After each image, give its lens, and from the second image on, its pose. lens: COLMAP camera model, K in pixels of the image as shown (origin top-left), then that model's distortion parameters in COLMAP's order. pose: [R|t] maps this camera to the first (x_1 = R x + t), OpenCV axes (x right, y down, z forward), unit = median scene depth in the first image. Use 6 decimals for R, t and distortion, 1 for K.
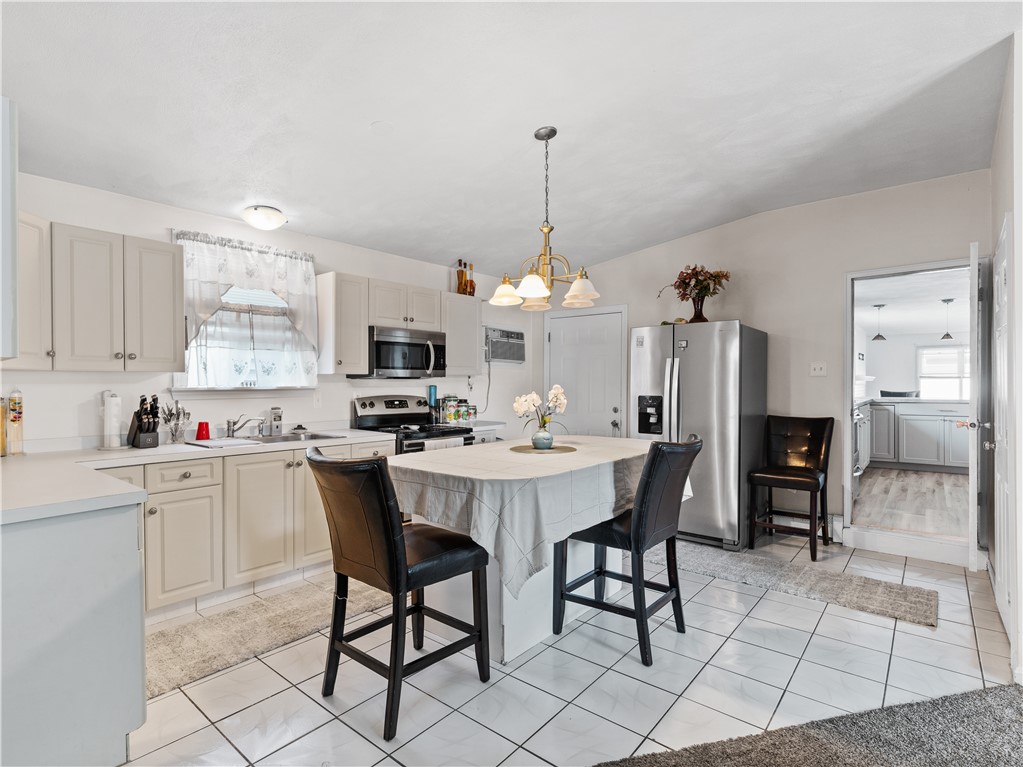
lens RADIAL K [[516.9, 0, 505.6], [0, 516.9, 389.6], [0, 0, 1]] dist [-0.014730, 0.007981]
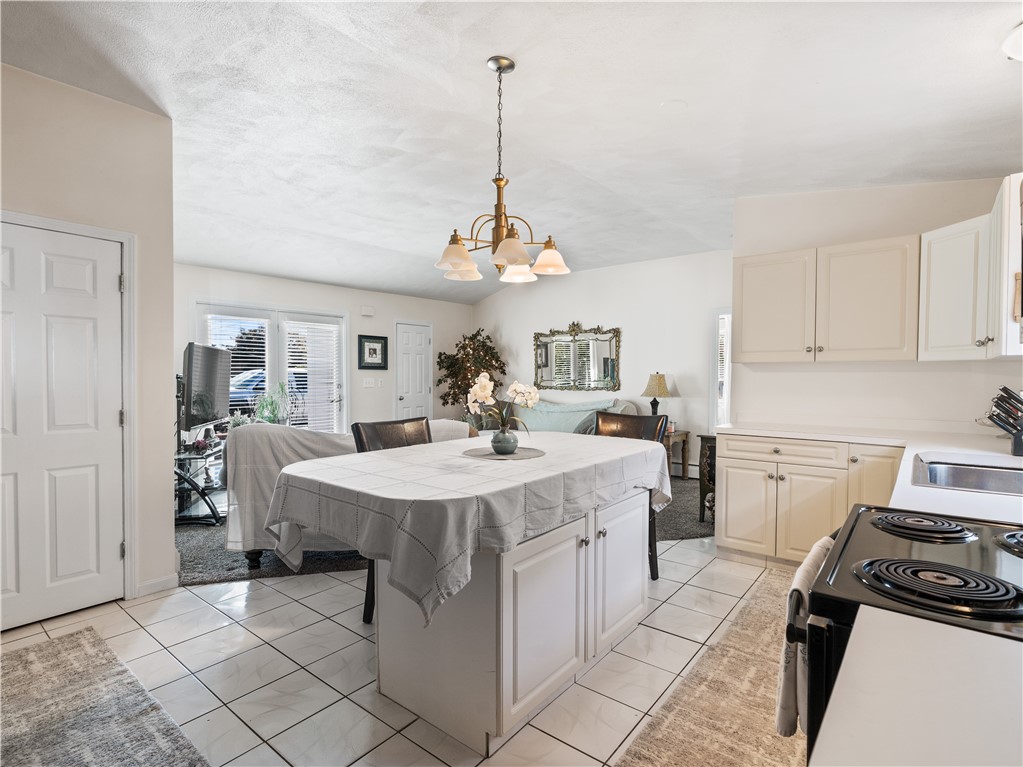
lens RADIAL K [[516.9, 0, 505.6], [0, 516.9, 389.6], [0, 0, 1]] dist [-0.014730, 0.007981]
pose [[-0.999917, -0.001149, -0.012821, 0.065178], [-0.001612, 0.999343, 0.036212, -0.009791], [0.012771, 0.036230, -0.999262, 1.472871]]
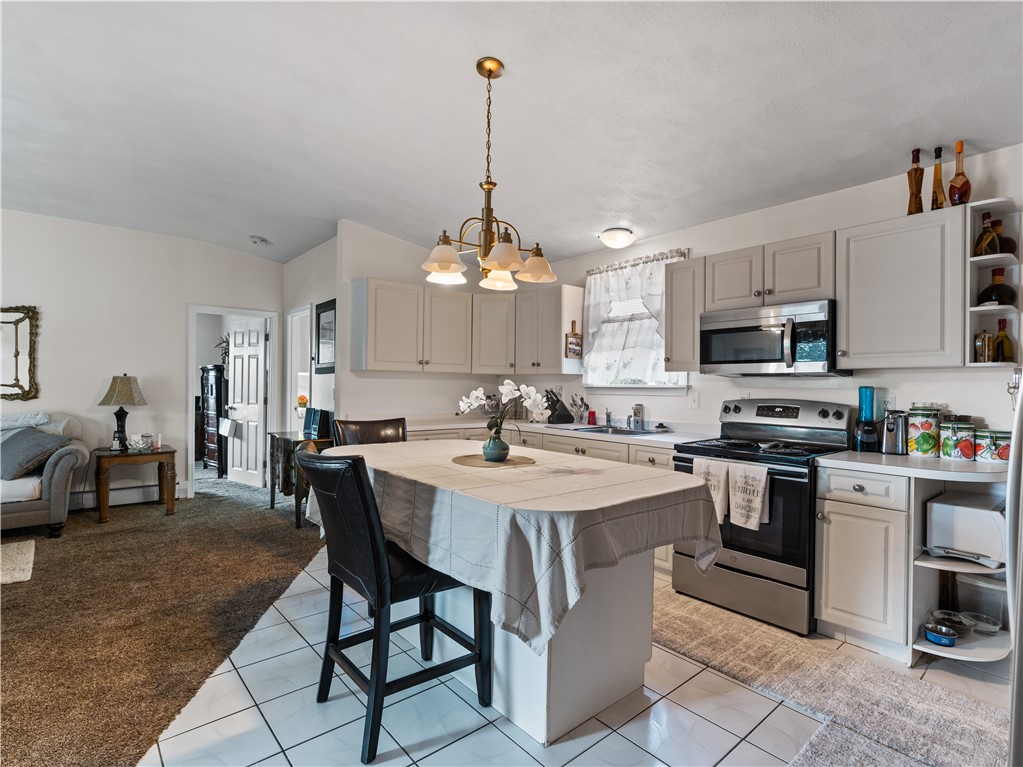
lens RADIAL K [[516.9, 0, 505.6], [0, 516.9, 389.6], [0, 0, 1]] dist [-0.014730, 0.007981]
pose [[-0.168542, 0.008041, -0.985662, 0.701242], [-0.022580, 0.999673, 0.012017, -0.003200], [0.985436, 0.024282, -0.168305, 0.941539]]
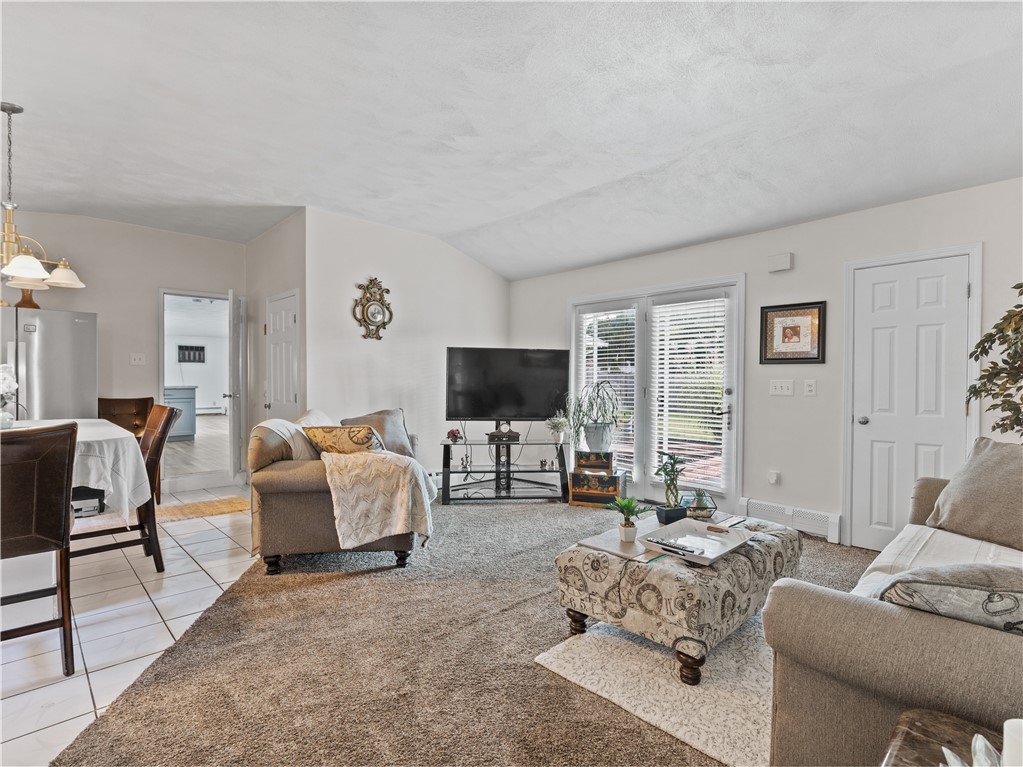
lens RADIAL K [[516.9, 0, 505.6], [0, 516.9, 389.6], [0, 0, 1]] dist [-0.014730, 0.007981]
pose [[0.109851, -0.010417, 0.993893, -0.631040], [0.003544, 0.999943, 0.010089, 0.028541], [-0.993942, 0.002414, 0.109882, -0.036377]]
